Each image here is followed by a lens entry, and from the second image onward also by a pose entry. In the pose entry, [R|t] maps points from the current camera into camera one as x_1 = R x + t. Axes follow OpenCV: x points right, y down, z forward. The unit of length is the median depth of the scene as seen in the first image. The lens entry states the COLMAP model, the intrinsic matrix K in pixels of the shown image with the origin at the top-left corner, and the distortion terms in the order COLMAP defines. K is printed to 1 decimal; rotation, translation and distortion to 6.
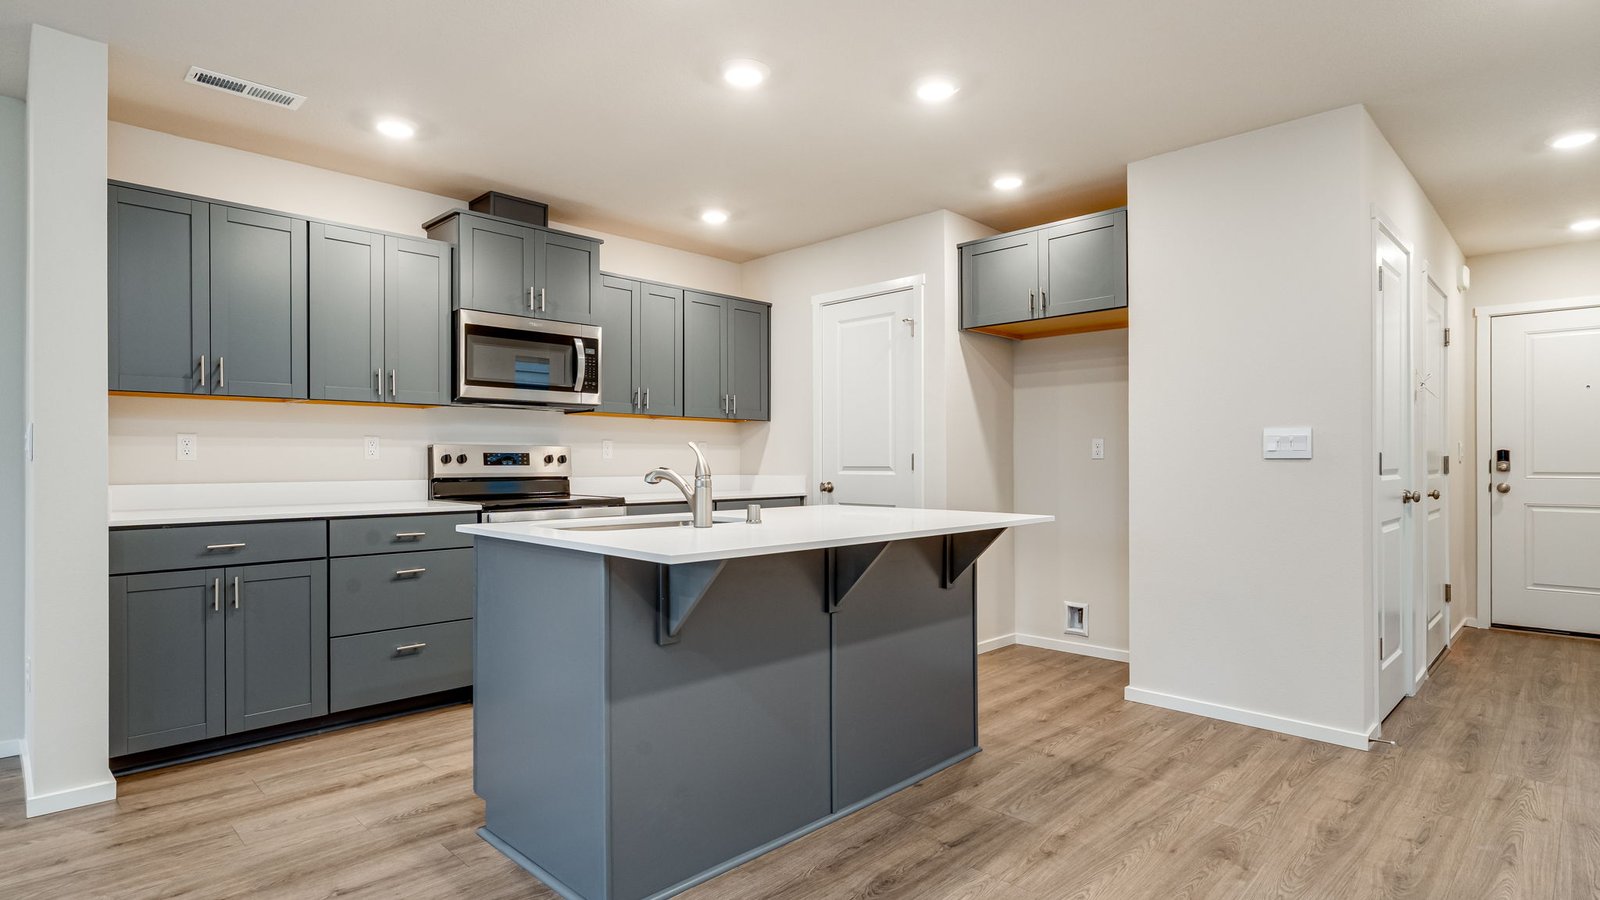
lens RADIAL K [[823.5, 0, 790.8], [0, 823.5, 457.2], [0, 0, 1]] dist [0.000418, 0.000599]
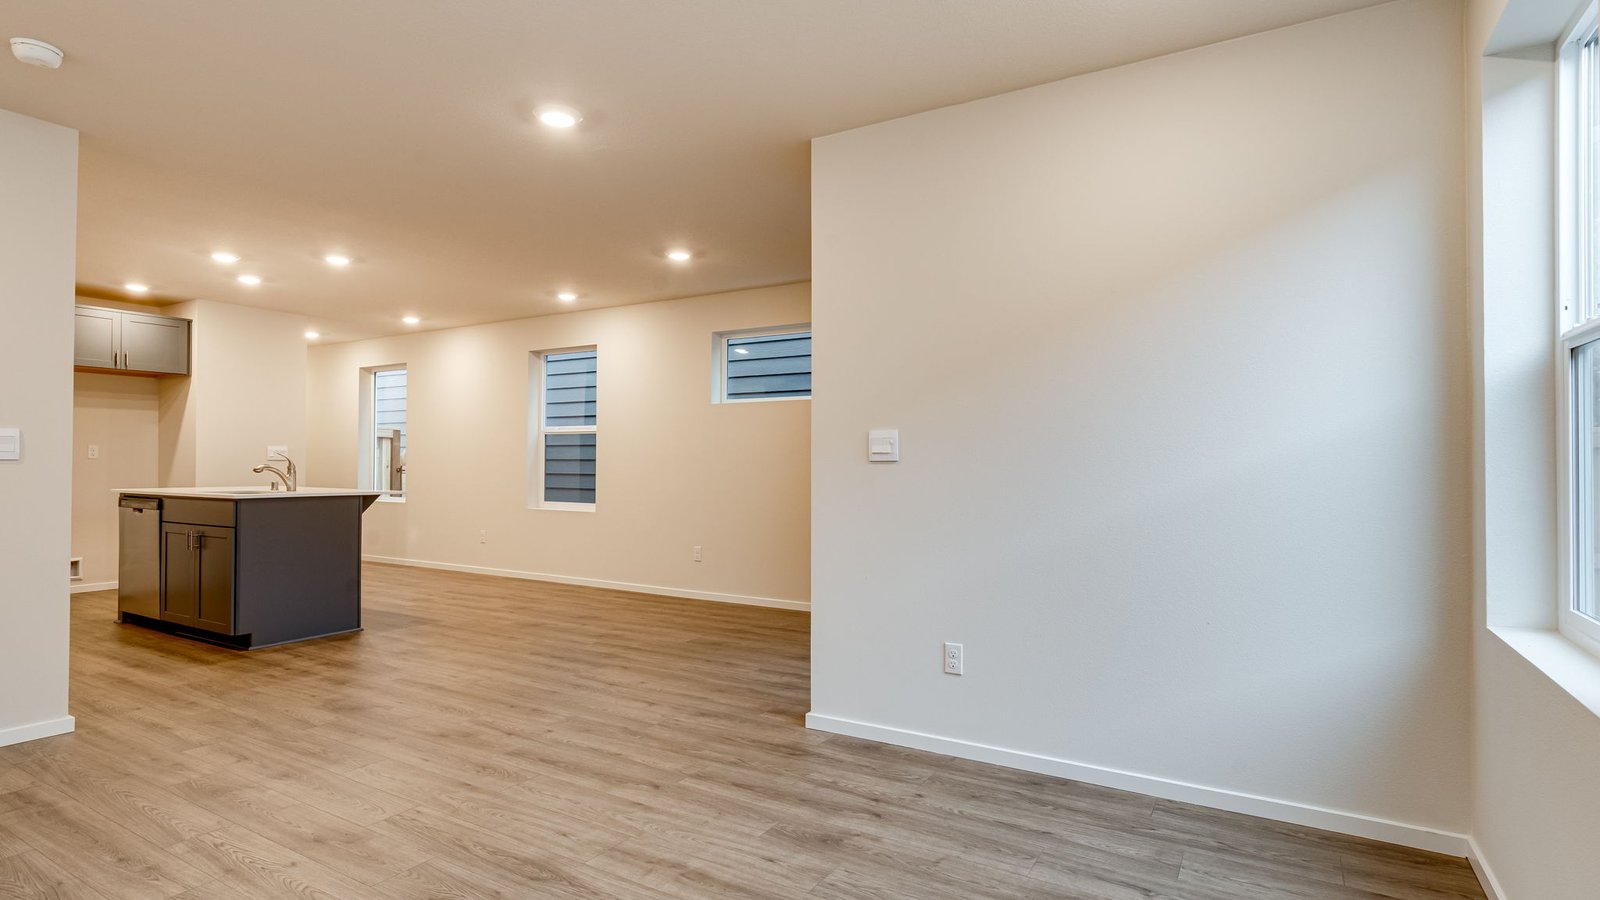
lens RADIAL K [[823.5, 0, 790.8], [0, 823.5, 457.2], [0, 0, 1]] dist [0.000418, 0.000599]
pose [[-0.248321, 0.006130, 0.968658, -1.380682], [-0.010555, 0.999903, -0.009034, -0.000386], [-0.968620, -0.012467, -0.248233, 0.146969]]
